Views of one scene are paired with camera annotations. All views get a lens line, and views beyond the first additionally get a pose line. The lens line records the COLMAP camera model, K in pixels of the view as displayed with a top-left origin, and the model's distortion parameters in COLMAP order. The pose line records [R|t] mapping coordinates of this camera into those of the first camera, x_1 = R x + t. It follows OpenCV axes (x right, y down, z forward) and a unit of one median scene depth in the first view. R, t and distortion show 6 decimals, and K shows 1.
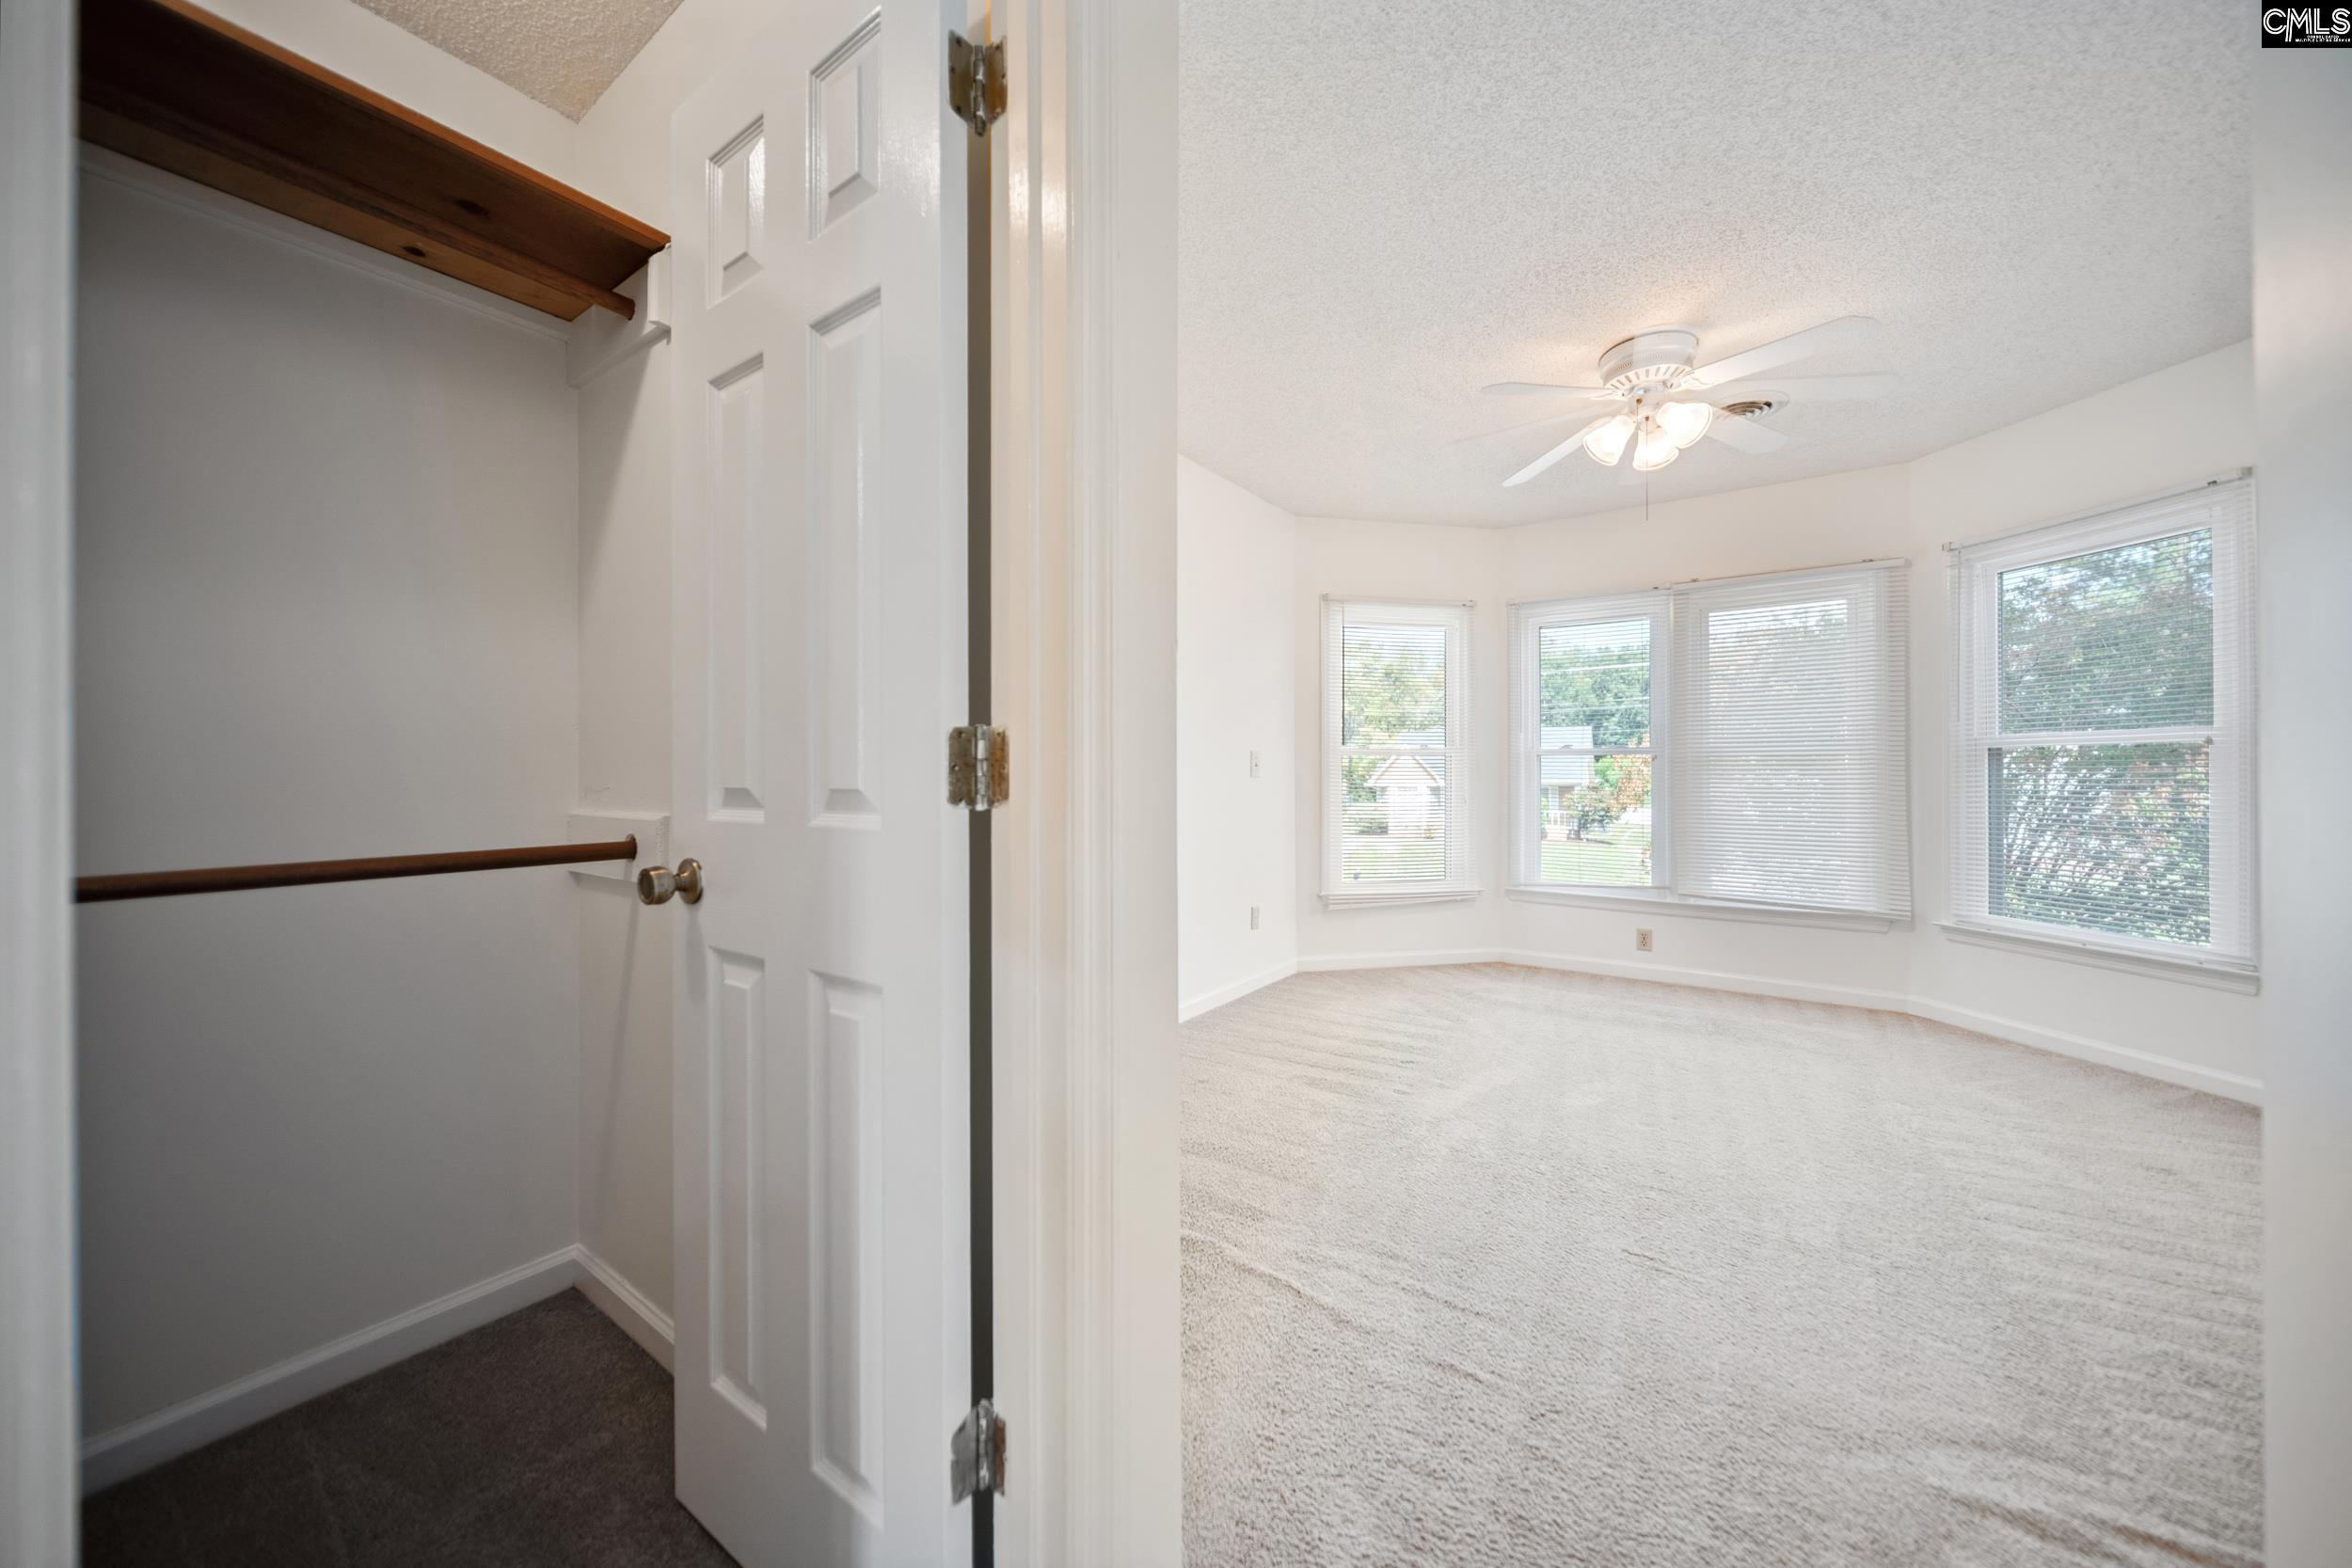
lens RADIAL K [[824.2, 0, 1177.3], [0, 824.2, 777.7], [0, 0, 1]] dist [-0.006187, 0.000029]
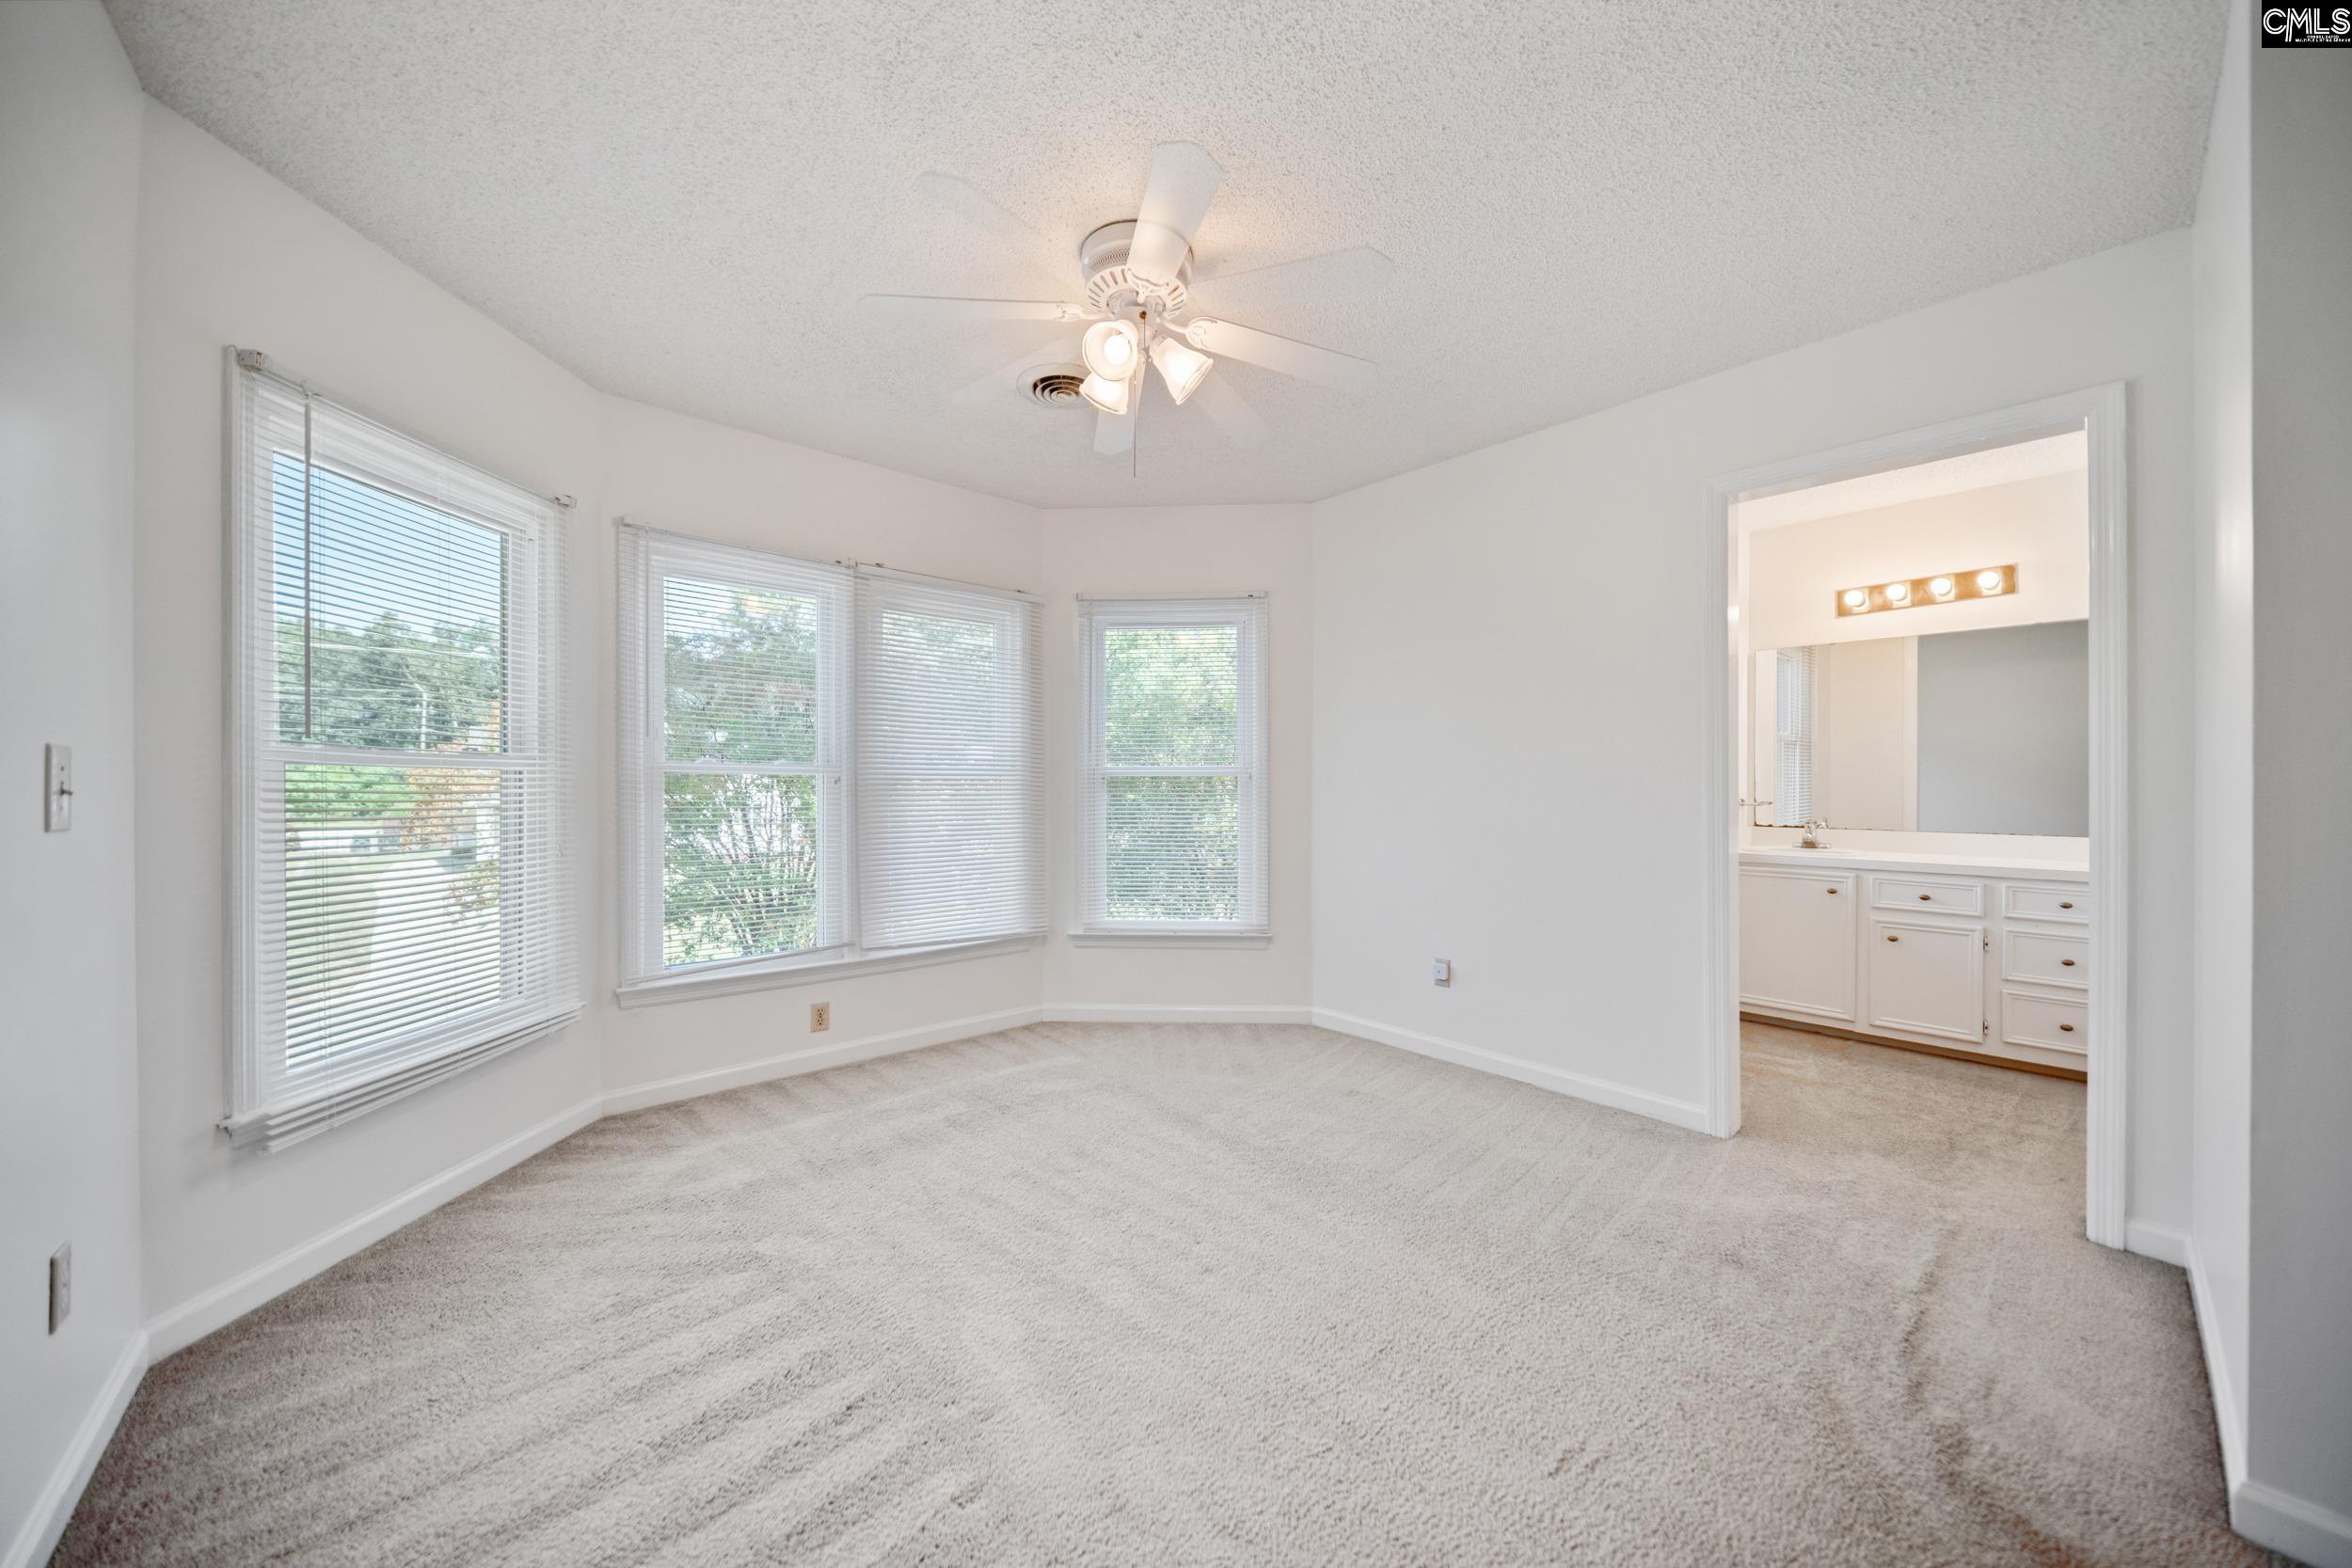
lens RADIAL K [[824.2, 0, 1175.9], [0, 824.2, 784.7], [0, 0, 1]] dist [-0.006187, 0.000029]
pose [[0.219752, 0.004330, 0.975546, -0.118034], [-0.000077, 0.999990, -0.004422, -0.017275], [-0.975556, 0.000897, 0.219750, 0.560573]]
